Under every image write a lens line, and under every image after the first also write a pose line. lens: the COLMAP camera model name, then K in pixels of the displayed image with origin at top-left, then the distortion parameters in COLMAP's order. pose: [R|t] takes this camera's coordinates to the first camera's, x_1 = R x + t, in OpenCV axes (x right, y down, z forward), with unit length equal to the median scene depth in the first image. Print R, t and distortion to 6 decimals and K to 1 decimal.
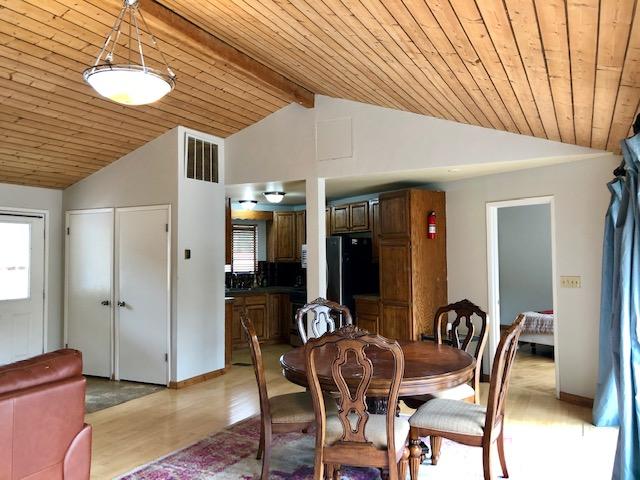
lens RADIAL K [[522.7, 0, 317.7], [0, 522.7, 236.7], [0, 0, 1]] dist [0.052789, -0.062715]
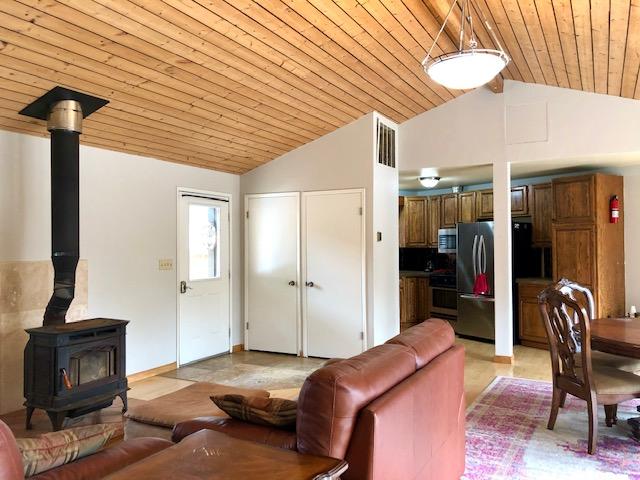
lens RADIAL K [[522.7, 0, 317.7], [0, 522.7, 236.7], [0, 0, 1]] dist [0.052789, -0.062715]
pose [[0.999344, 0.005865, -0.035750, -0.317082], [-0.005124, 0.999771, 0.020798, 0.012212], [0.035864, -0.020602, 0.999144, -0.032143]]
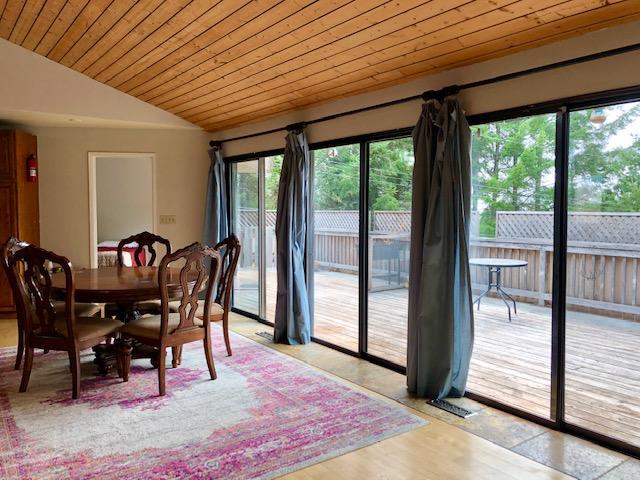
lens RADIAL K [[522.7, 0, 317.7], [0, 522.7, 236.7], [0, 0, 1]] dist [0.052789, -0.062715]
pose [[0.474335, -0.041296, 0.879376, -0.428017], [-0.038529, 0.996968, 0.067601, 0.019640], [-0.879501, -0.065947, 0.471305, 0.023575]]
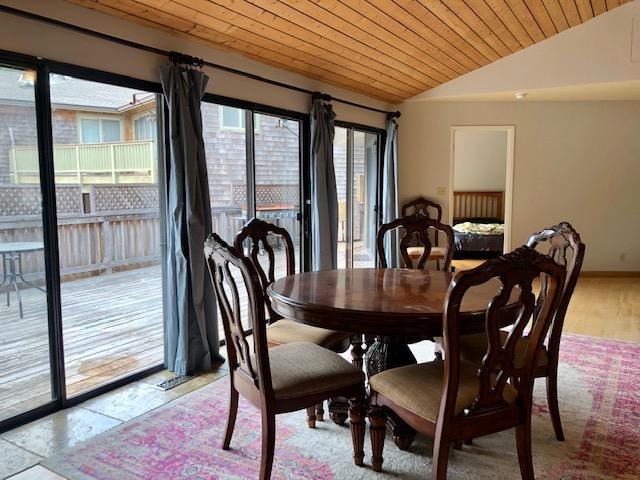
lens RADIAL K [[560.5, 0, 322.7], [0, 560.5, 253.1], [0, 0, 1]] dist [0.101359, -0.001991]
pose [[-0.998920, -0.002576, 0.046382, 0.105565], [0.001524, 0.996107, 0.088139, 0.056993], [-0.046429, 0.088114, -0.995028, 1.052160]]
